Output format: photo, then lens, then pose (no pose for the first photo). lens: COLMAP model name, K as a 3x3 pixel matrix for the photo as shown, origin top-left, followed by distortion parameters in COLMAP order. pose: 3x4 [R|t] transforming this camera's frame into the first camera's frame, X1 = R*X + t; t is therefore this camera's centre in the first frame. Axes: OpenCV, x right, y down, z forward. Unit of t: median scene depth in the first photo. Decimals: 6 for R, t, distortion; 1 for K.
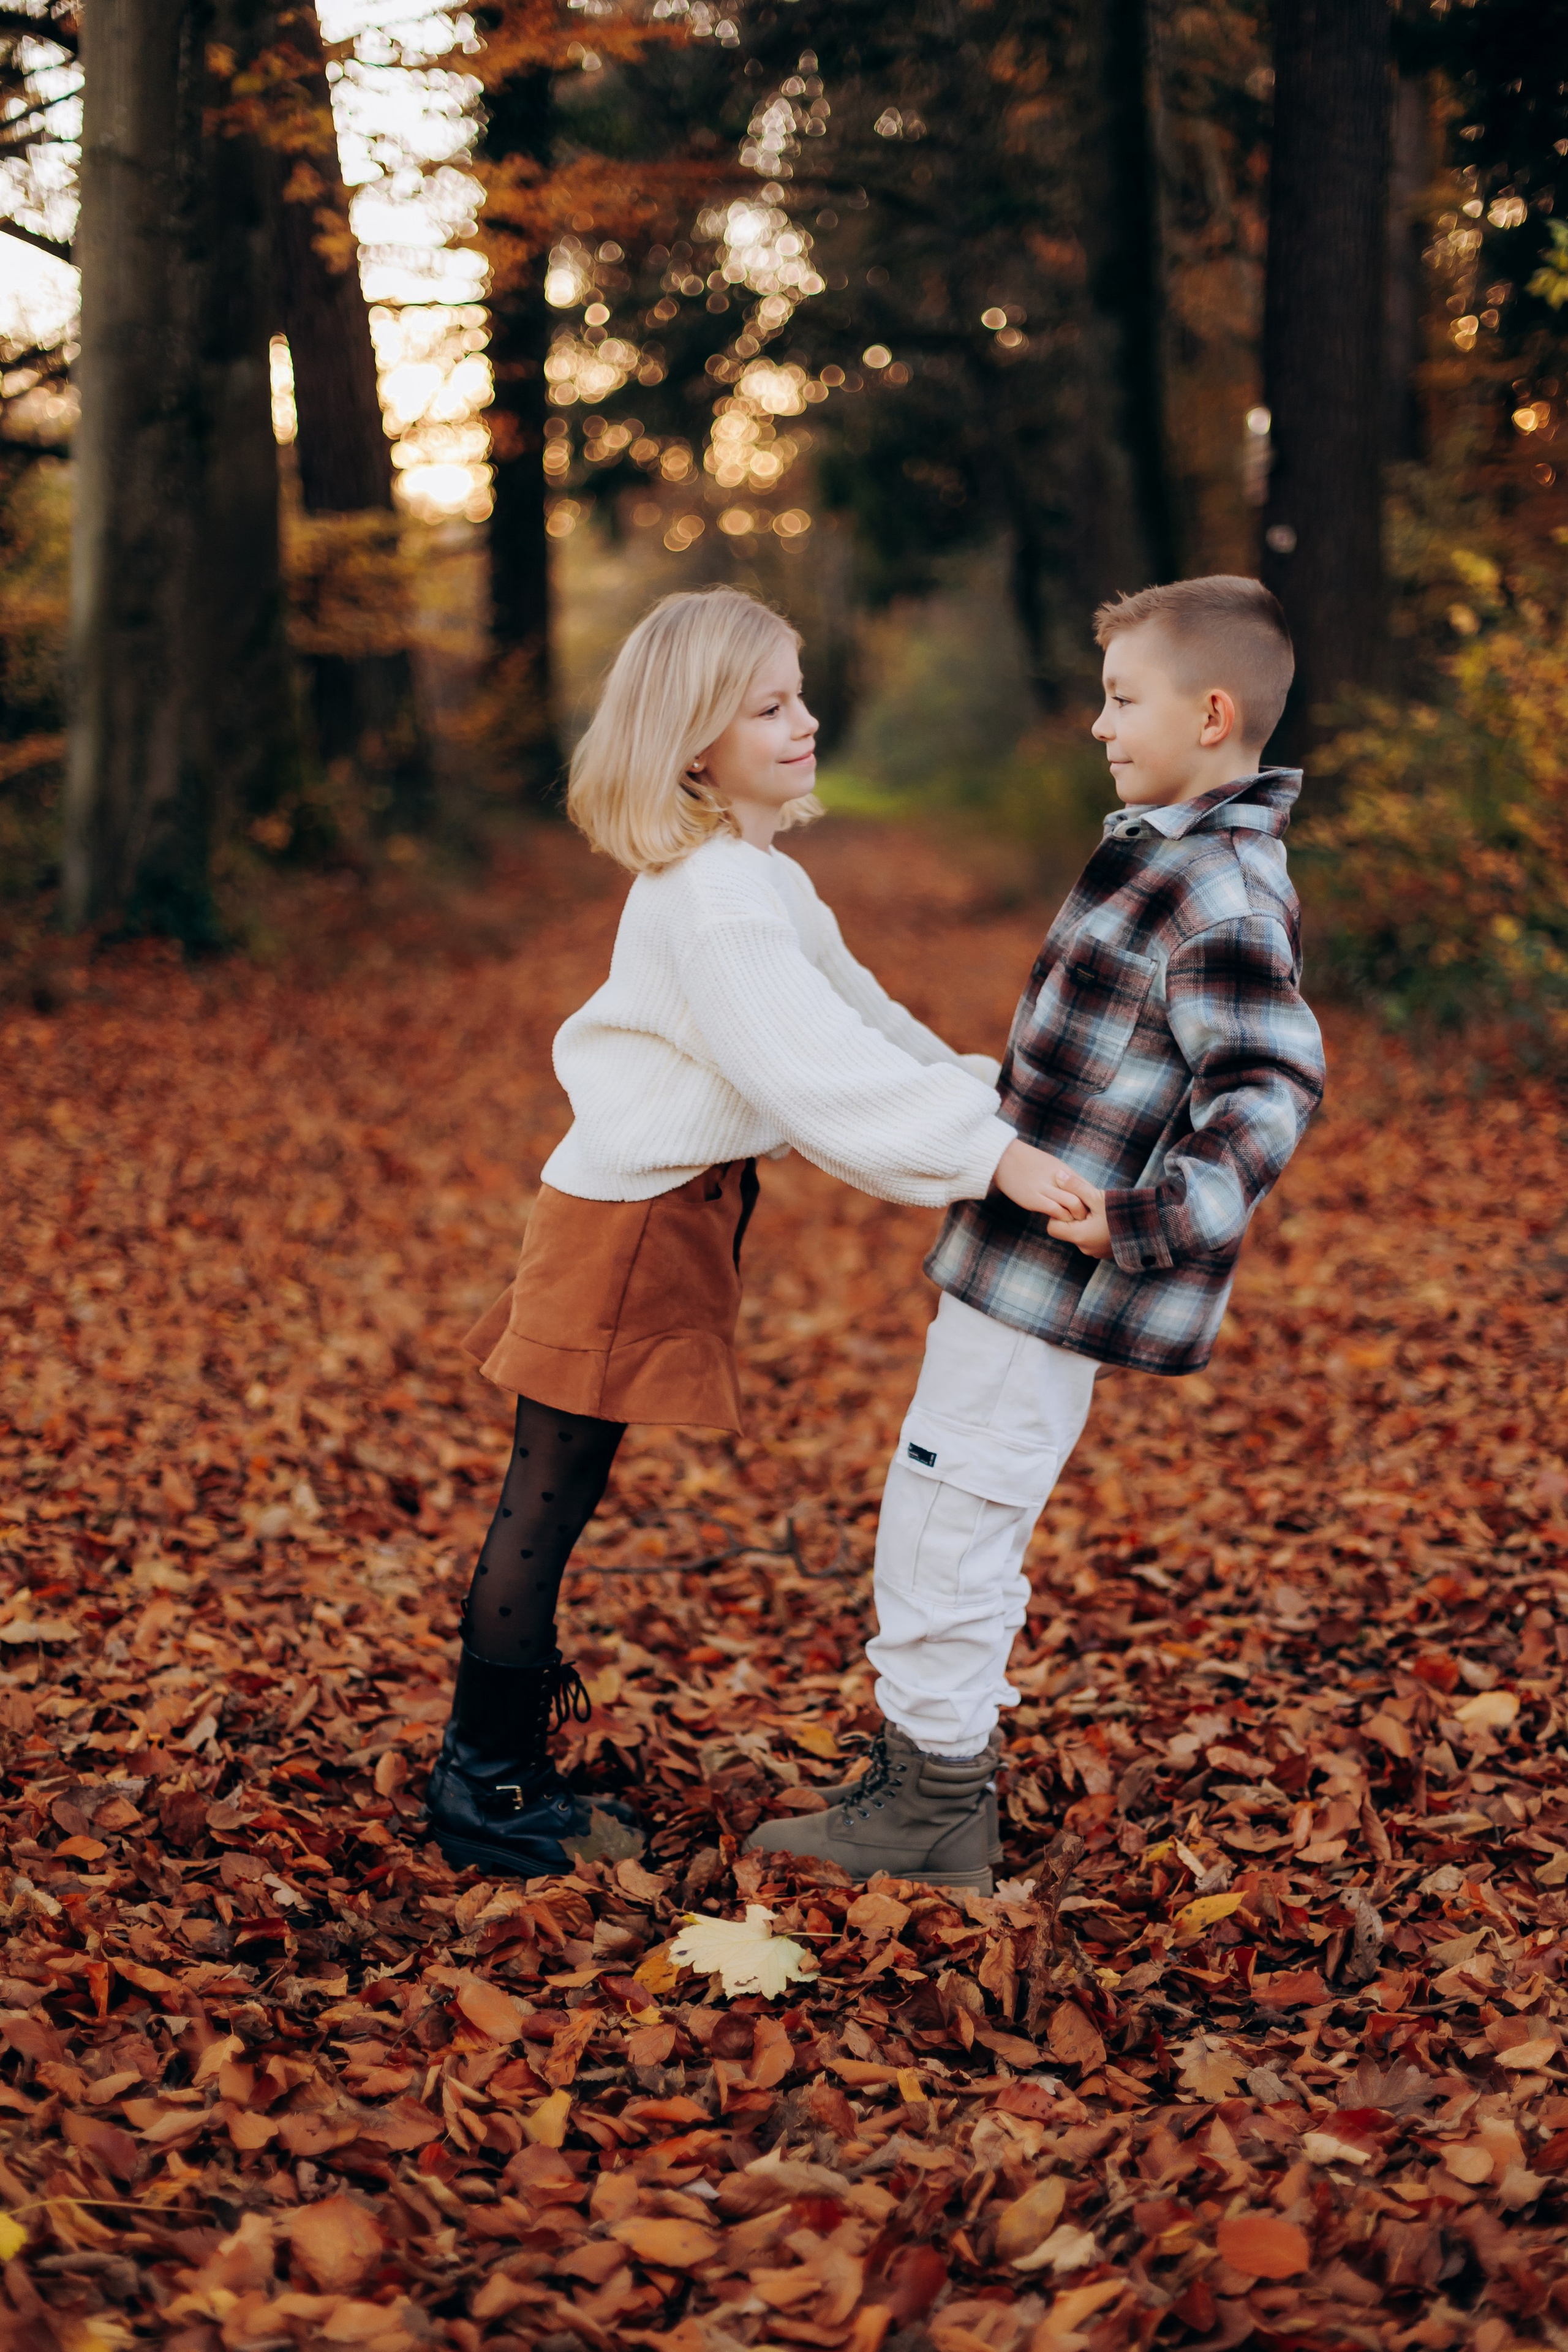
lens RADIAL K [[3177.5, 0, 685.9], [0, 3177.5, 1168.4], [0, 0, 1]] dist [-0.020916, -0.022991]
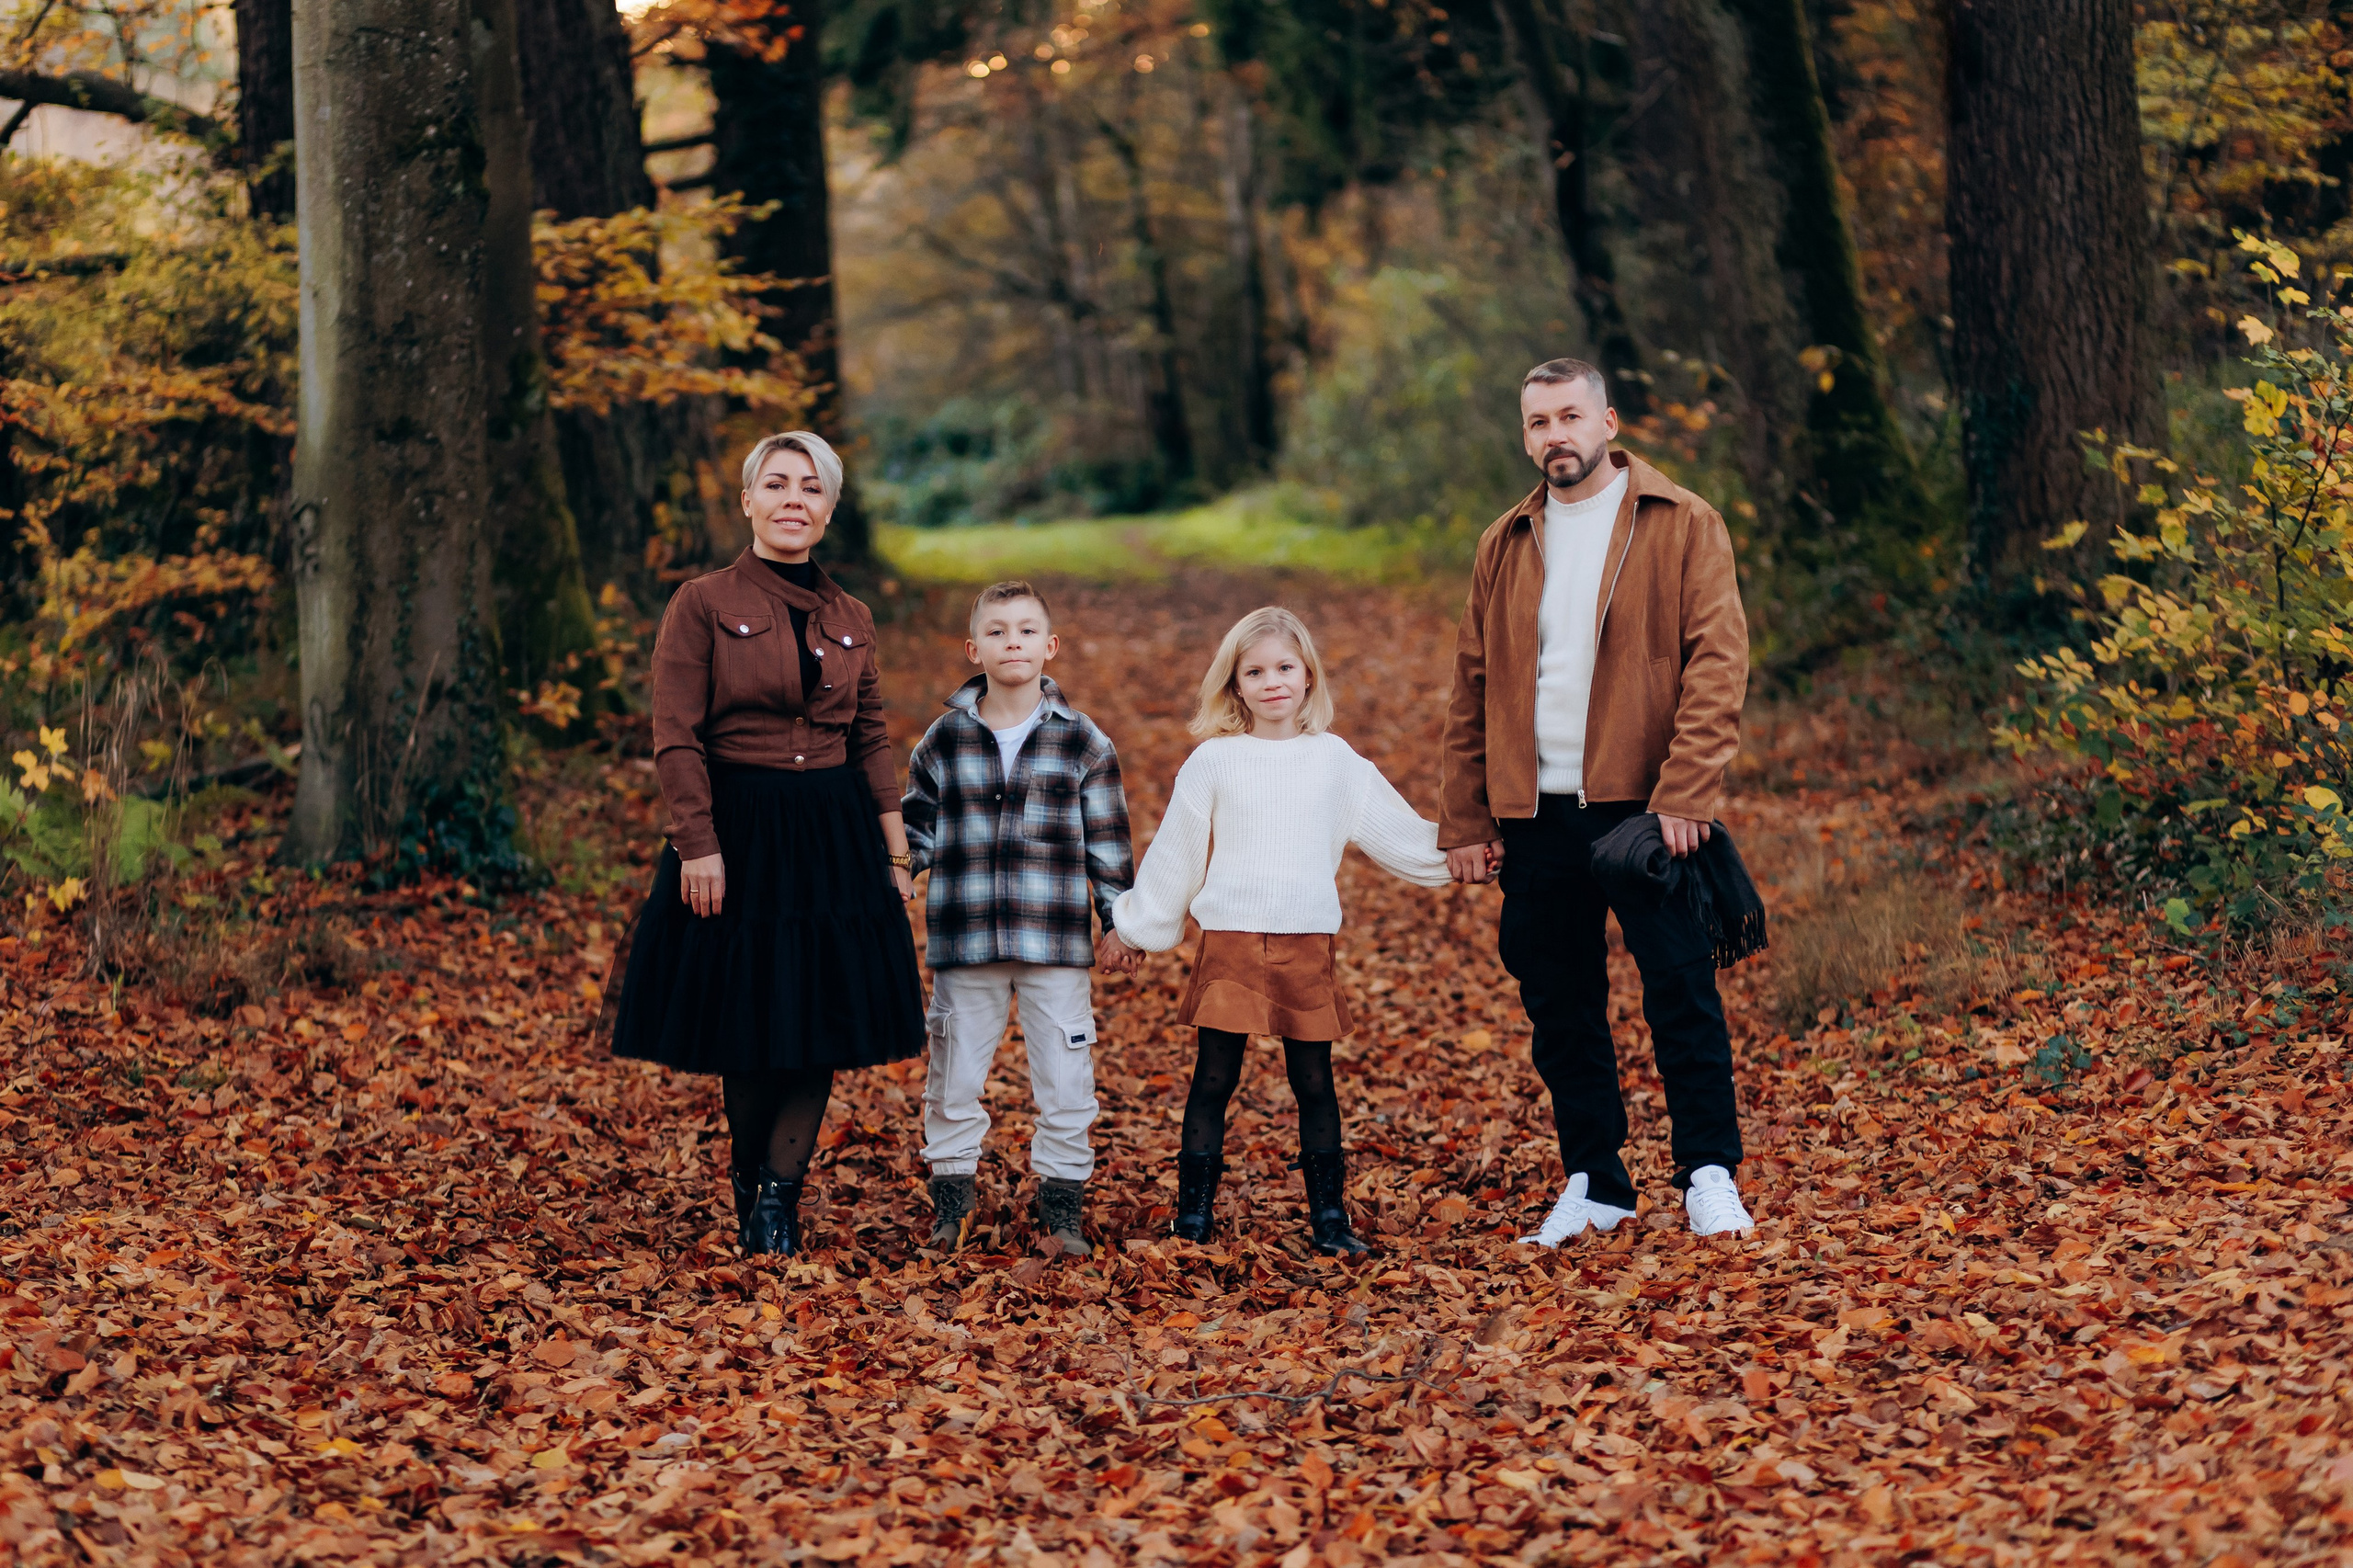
lens RADIAL K [[5706.2, 0, 1097.1], [0, 5706.2, 941.8], [0, 0, 1]] dist [0.034583, -0.389288]
pose [[0.998661, -0.045716, 0.024220, -0.153435], [0.046577, 0.998255, -0.036293, -0.013973], [-0.022519, 0.037373, 0.999048, -0.810973]]
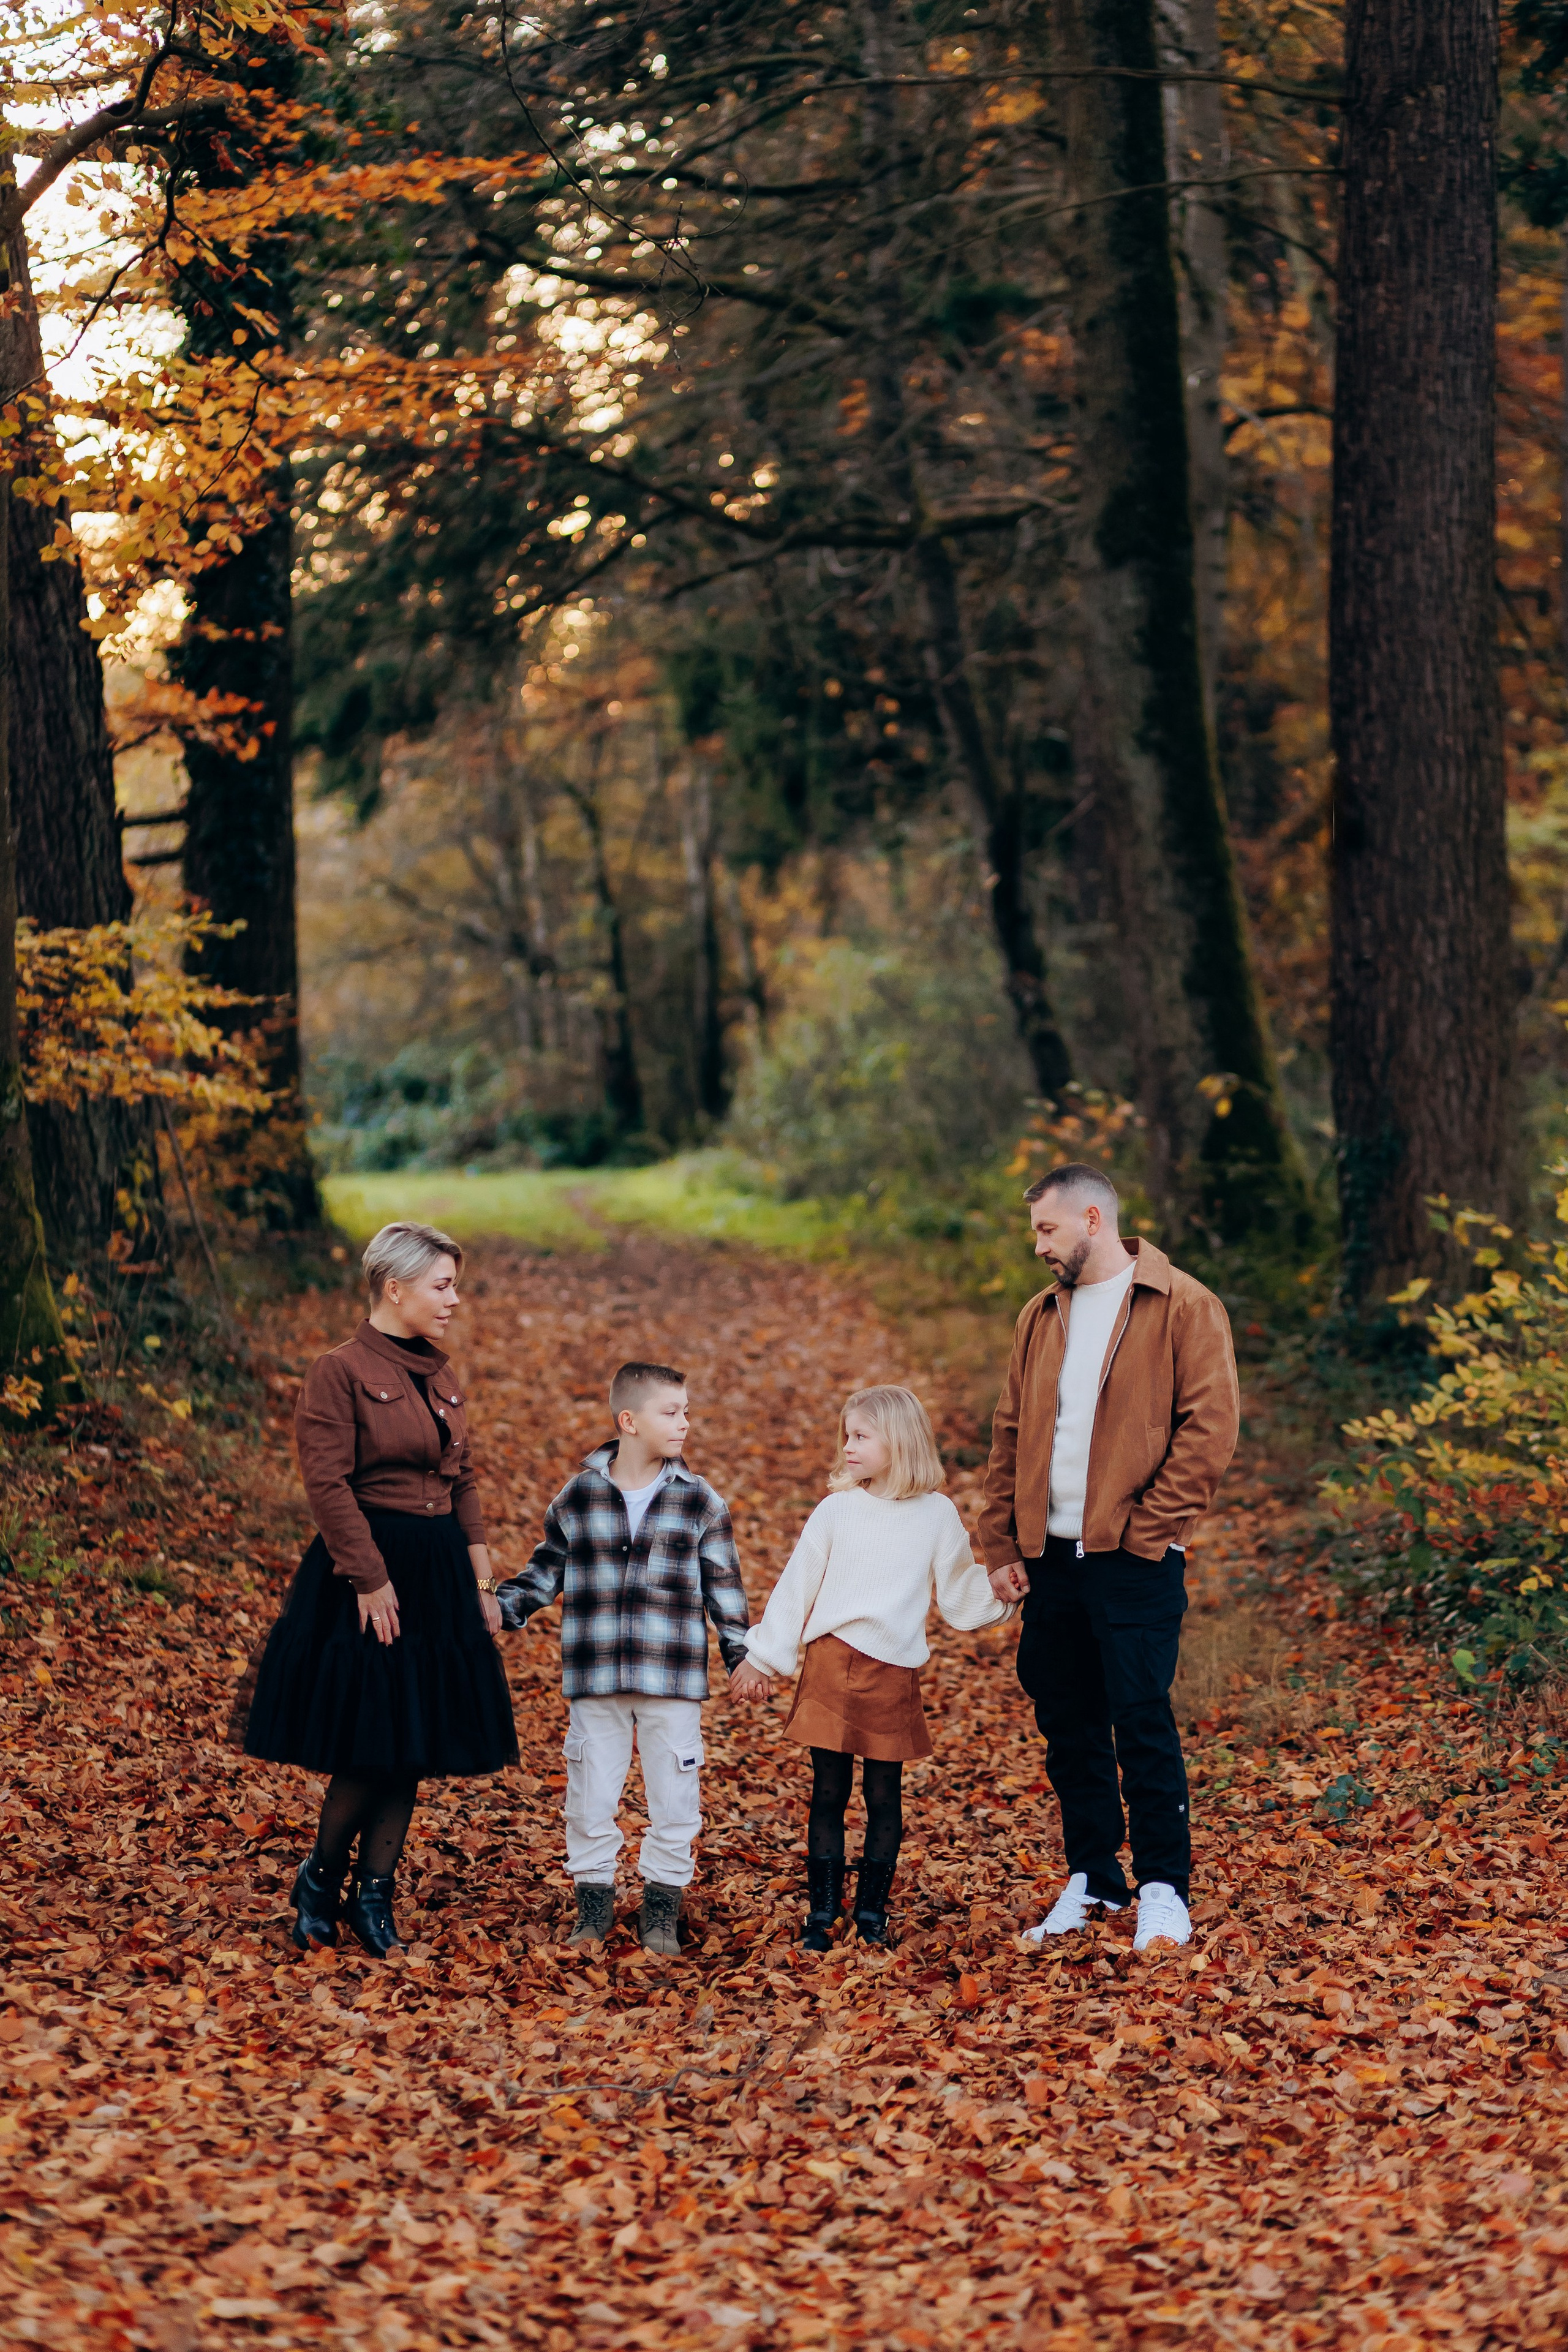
lens RADIAL K [[5765.4, 0, 770.9], [0, 5765.4, 1179.0], [0, 0, 1]] dist [0.011570, -0.398460]
pose [[0.997908, -0.006988, 0.064277, -0.137859], [0.013441, 0.994845, -0.100512, -0.062376], [-0.063244, 0.101166, 0.992857, -1.239035]]
